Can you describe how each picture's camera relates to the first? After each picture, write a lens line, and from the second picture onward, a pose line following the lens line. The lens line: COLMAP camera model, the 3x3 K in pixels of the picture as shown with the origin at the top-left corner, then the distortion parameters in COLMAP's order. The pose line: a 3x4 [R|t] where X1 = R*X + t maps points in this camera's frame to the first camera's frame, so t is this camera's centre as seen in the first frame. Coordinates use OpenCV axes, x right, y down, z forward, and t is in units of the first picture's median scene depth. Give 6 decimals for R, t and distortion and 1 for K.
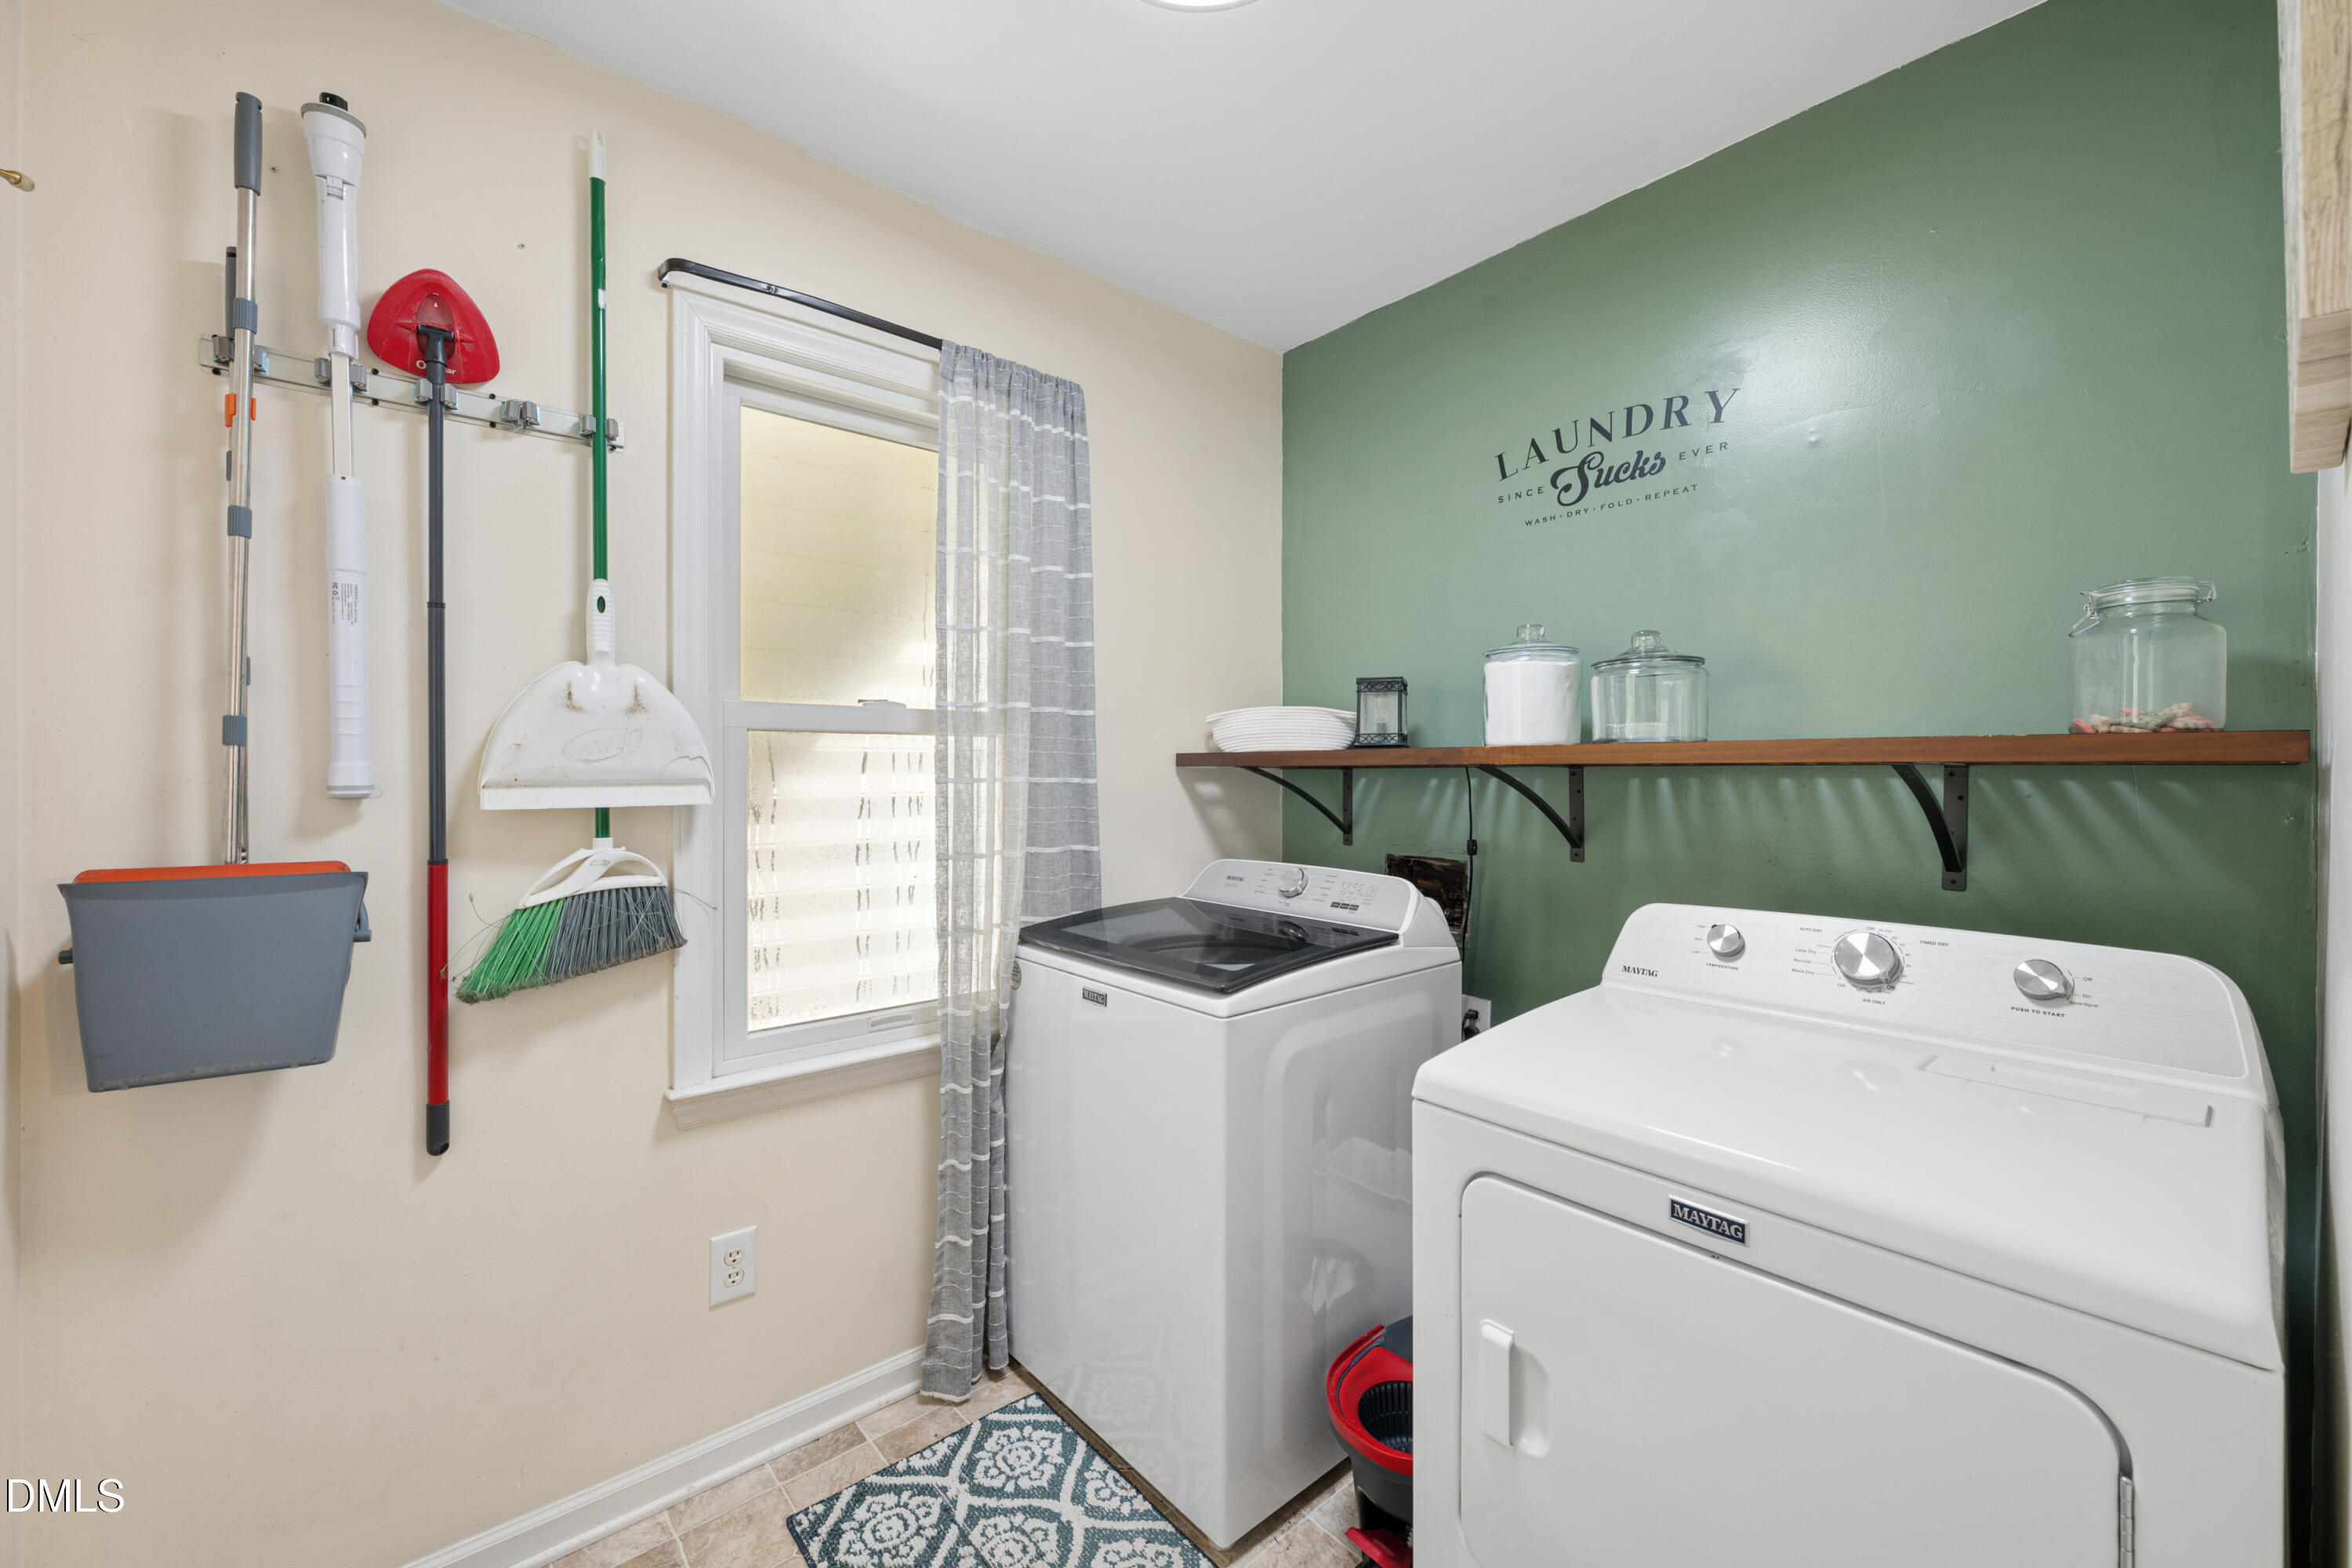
lens RADIAL K [[933.3, 0, 1175.9], [0, 933.3, 769.3], [0, 0, 1]] dist [0.001601, 0.000557]
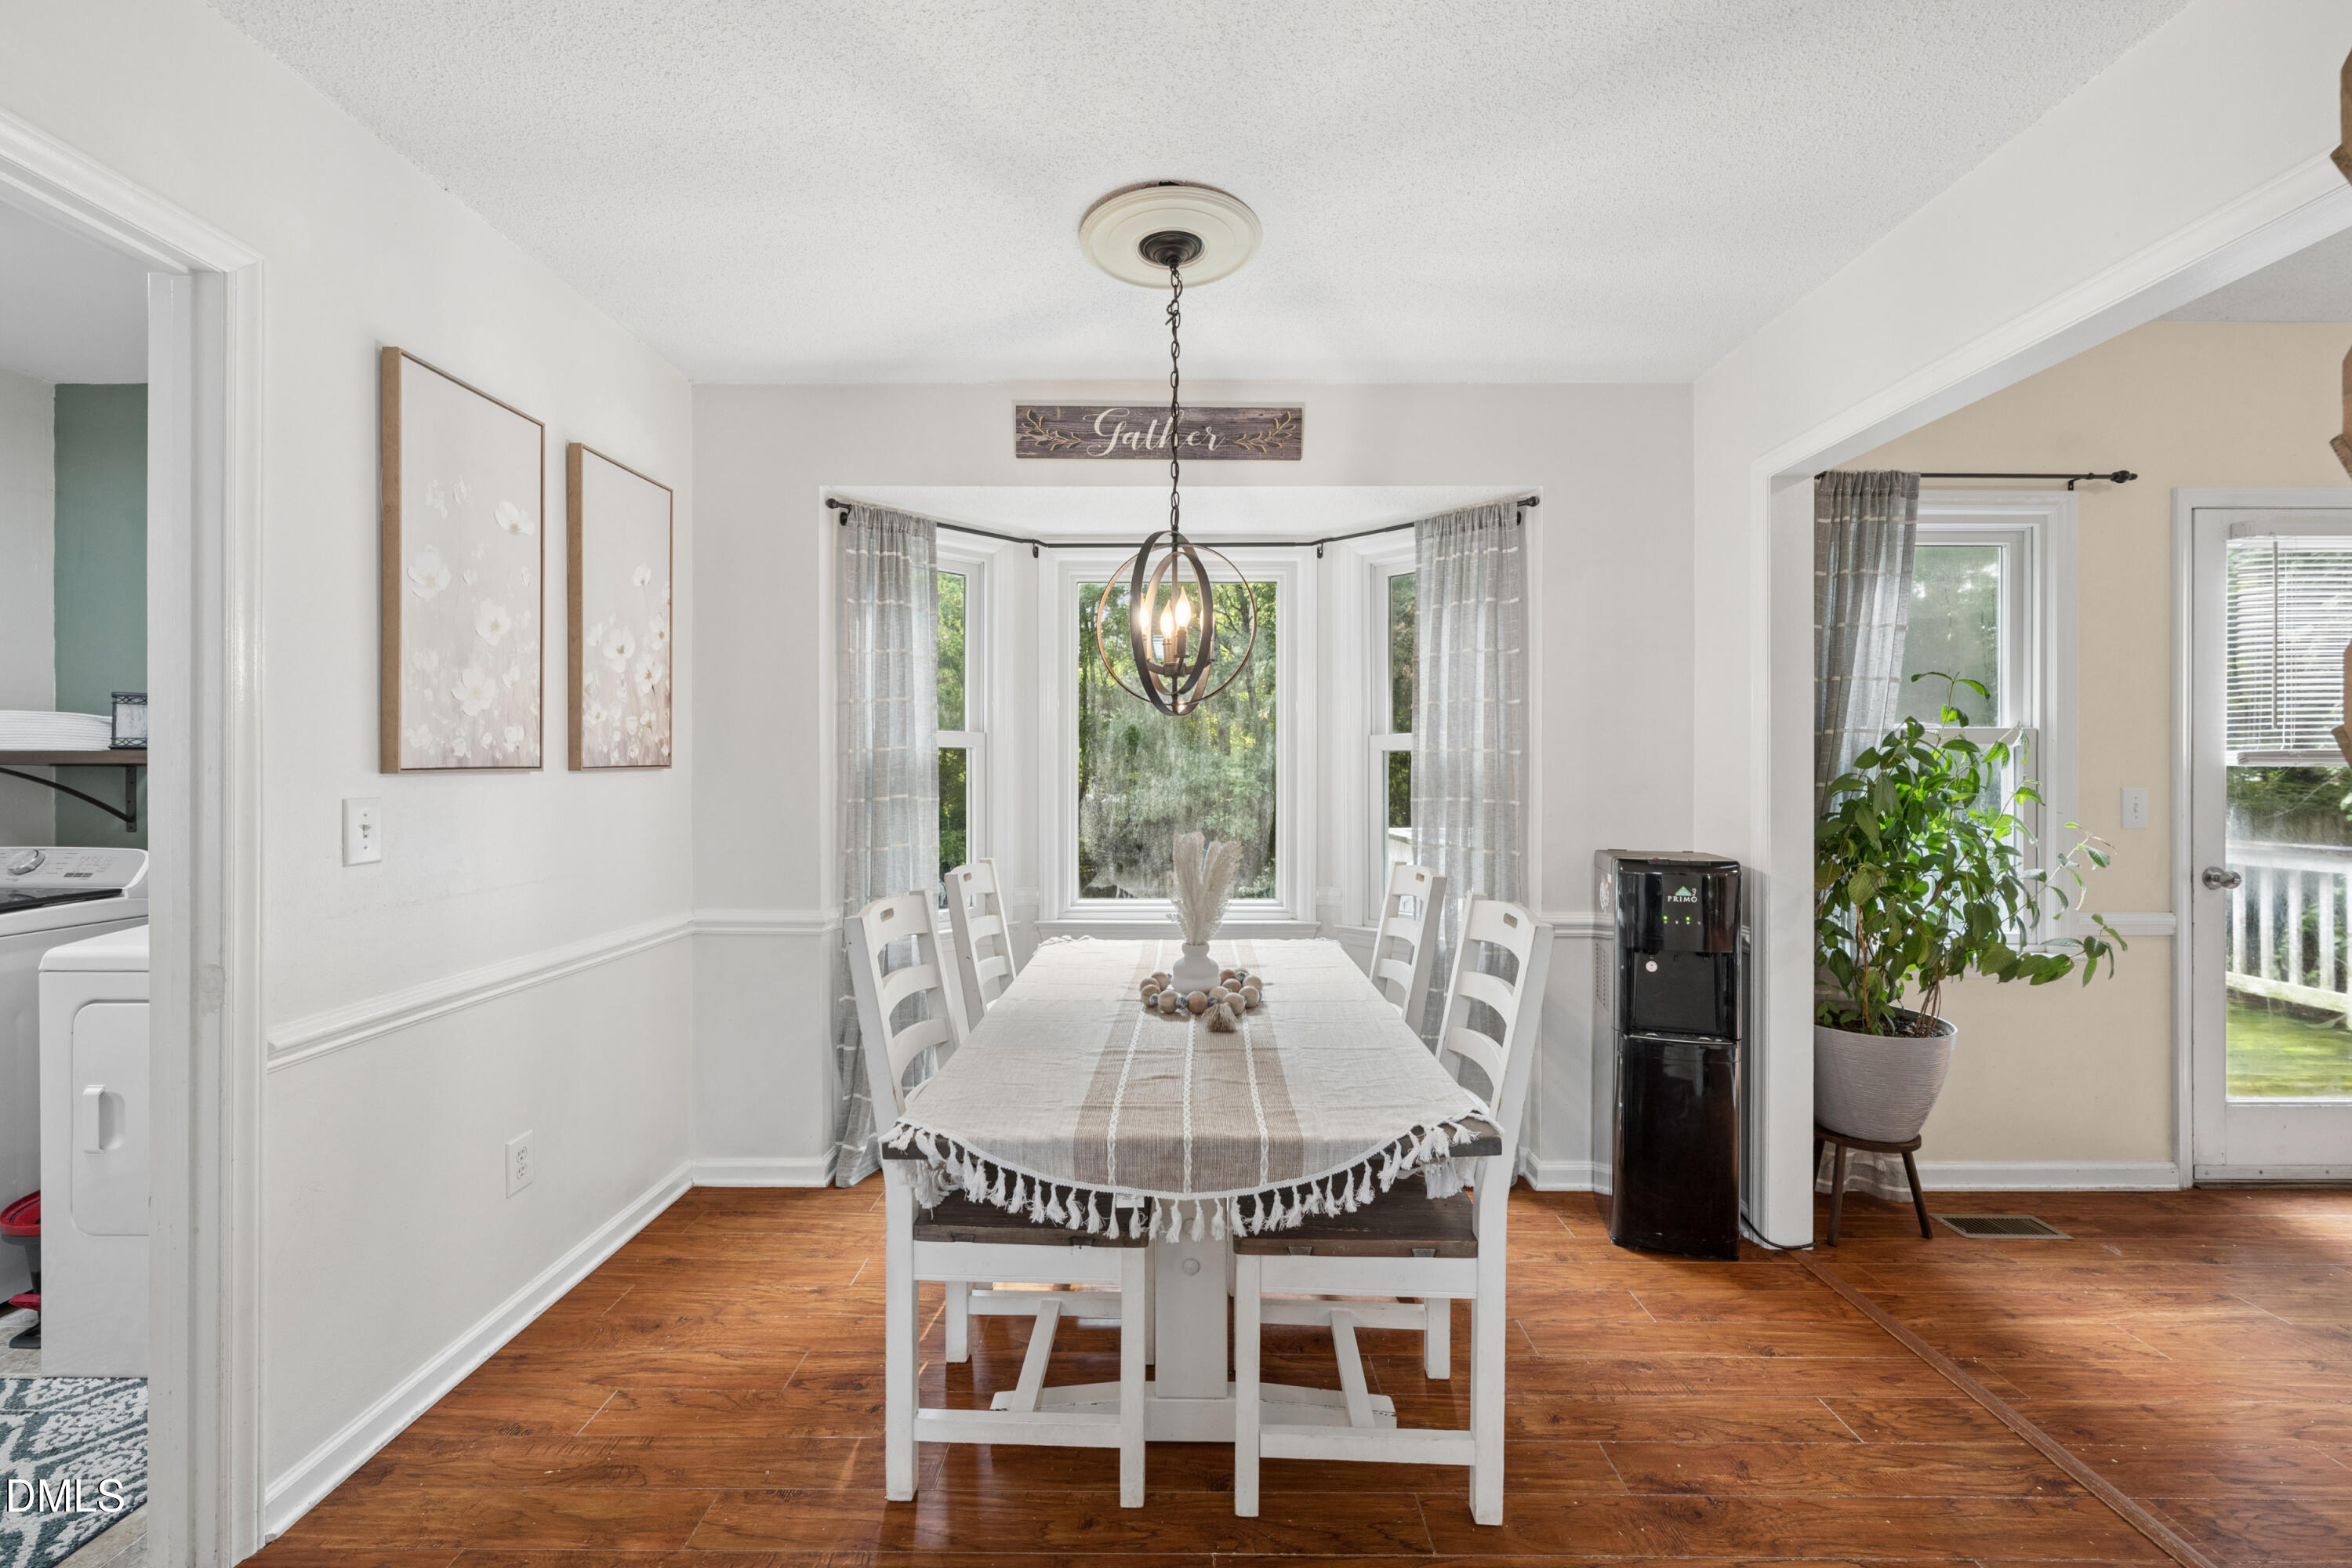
lens RADIAL K [[927.0, 0, 1173.9], [0, 927.0, 772.8], [0, 0, 1]] dist [-0.001255, -0.000115]
pose [[0.657681, -0.000402, 0.753296, 0.211321], [-0.001387, 0.999998, 0.001744, 0.002795], [-0.753295, -0.002192, 0.657679, -0.946322]]
